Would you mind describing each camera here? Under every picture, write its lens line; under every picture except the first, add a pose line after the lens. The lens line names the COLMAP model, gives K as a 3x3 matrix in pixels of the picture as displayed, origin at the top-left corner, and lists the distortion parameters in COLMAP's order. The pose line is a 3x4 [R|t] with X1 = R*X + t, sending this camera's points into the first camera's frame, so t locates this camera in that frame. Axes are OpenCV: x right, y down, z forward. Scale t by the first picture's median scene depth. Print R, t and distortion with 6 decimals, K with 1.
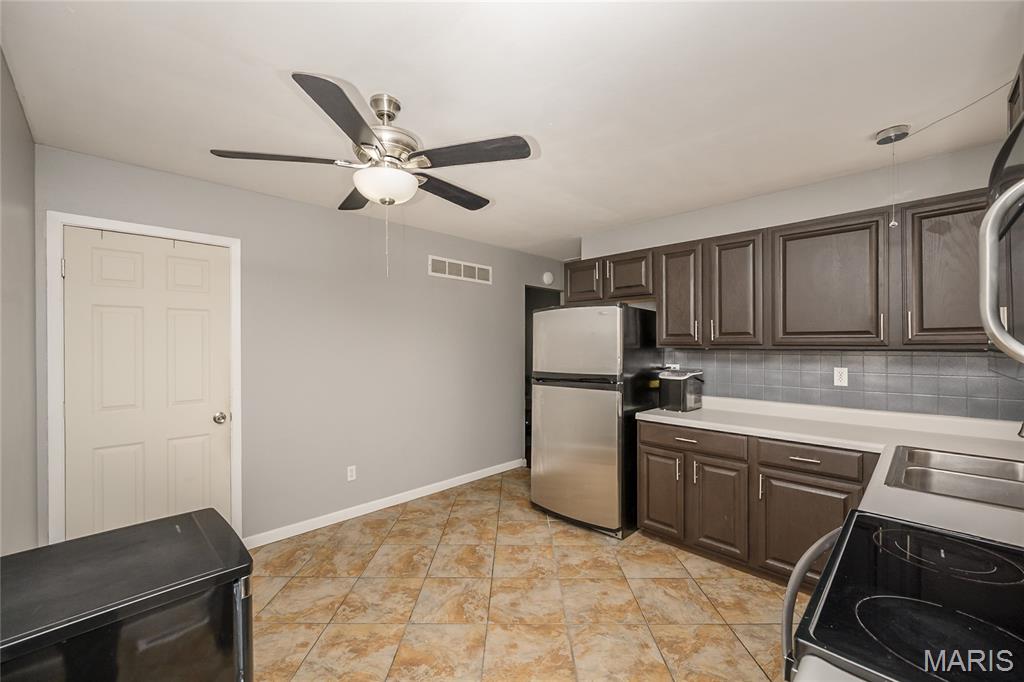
lens RADIAL K [[408.8, 0, 512.0], [0, 408.8, 341.0], [0, 0, 1]] dist [0.002211, 0.000166]
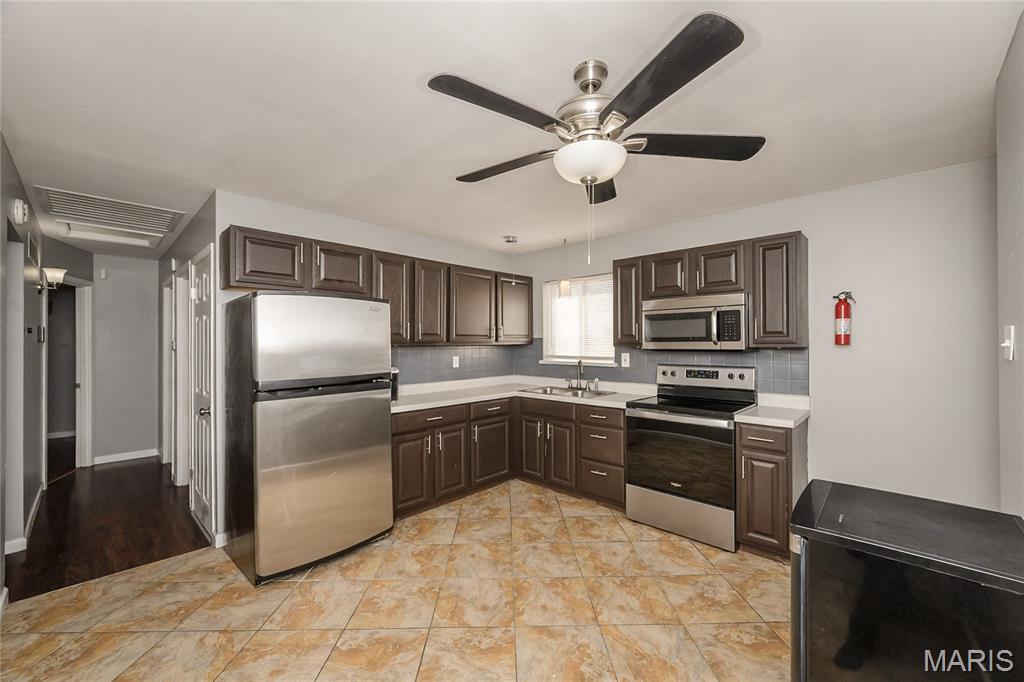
lens RADIAL K [[404.9, 0, 514.4], [0, 404.9, 339.9], [0, 0, 1]] dist [0.001011, 0.000131]
pose [[-0.031147, 0.012506, 0.999437, -0.857901], [-0.003666, 0.999914, -0.012626, 0.037737], [-0.999508, -0.004057, -0.031098, 0.885925]]
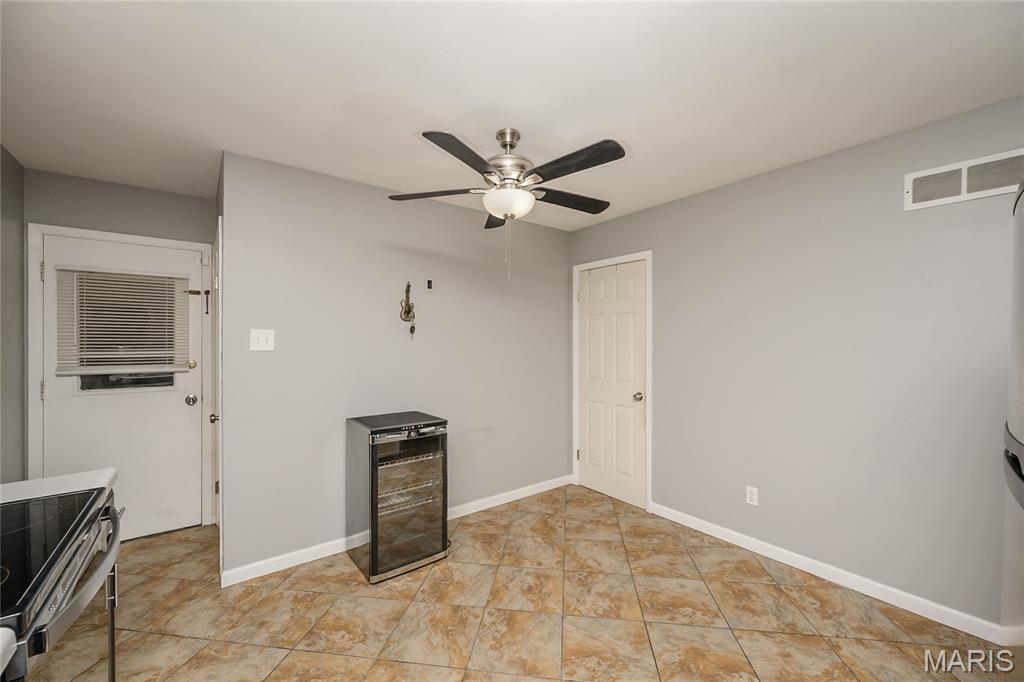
lens RADIAL K [[404.9, 0, 514.4], [0, 404.9, 339.9], [0, 0, 1]] dist [0.001011, 0.000131]
pose [[-0.124202, -0.003713, -0.992250, 0.645205], [0.008626, 0.999951, -0.004822, 0.016674], [0.992219, -0.009158, -0.124164, 0.869652]]
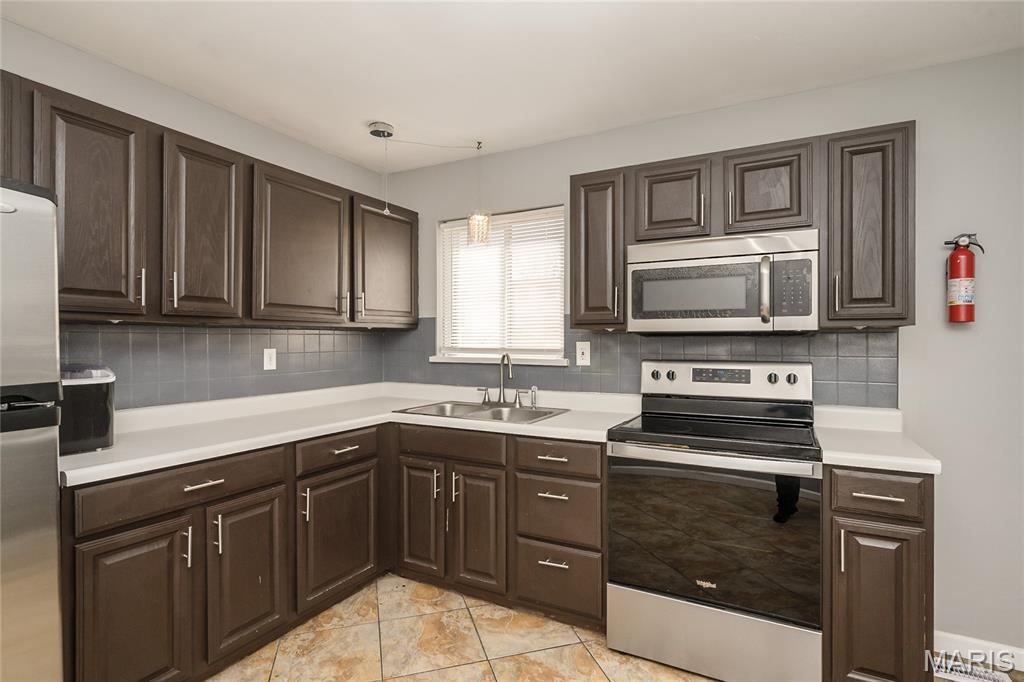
lens RADIAL K [[507.7, 0, 515.3], [0, 507.7, 340.0], [0, 0, 1]] dist [-0.000972, -0.000032]
pose [[-0.294179, 0.004507, 0.955740, -0.360233], [-0.005839, 0.999962, -0.006513, 0.071499], [-0.955732, -0.007496, -0.294142, 0.892973]]
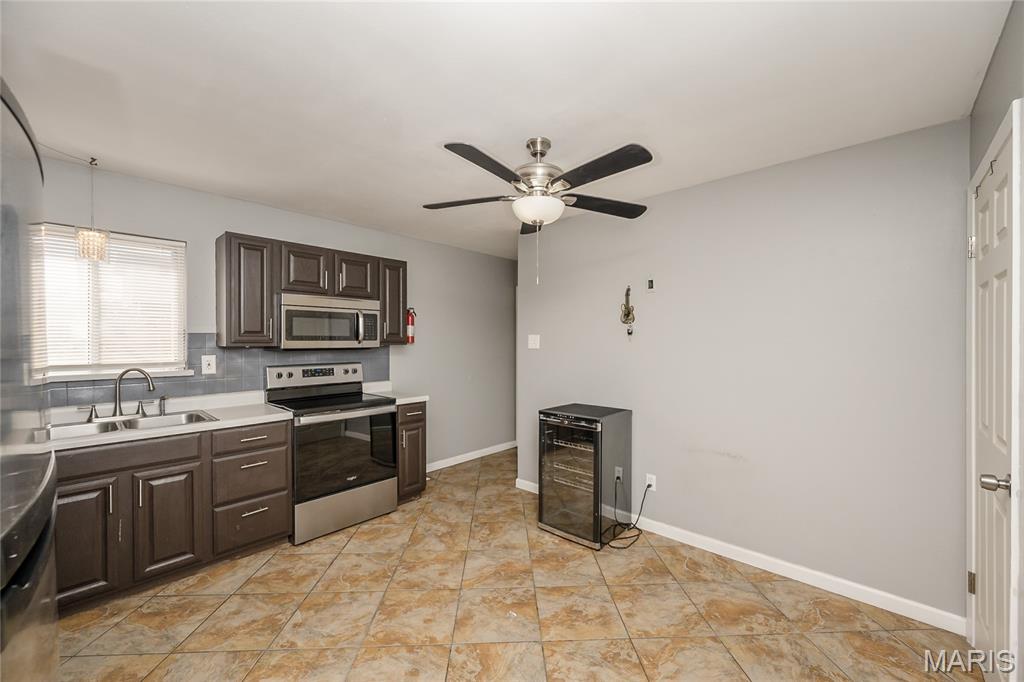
lens RADIAL K [[404.9, 0, 514.4], [0, 404.9, 339.9], [0, 0, 1]] dist [0.001011, 0.000131]
pose [[-0.998955, 0.005071, -0.045432, -0.136811], [0.005522, 0.999937, -0.009797, 0.039118], [0.045379, -0.010038, -0.998919, 1.616637]]
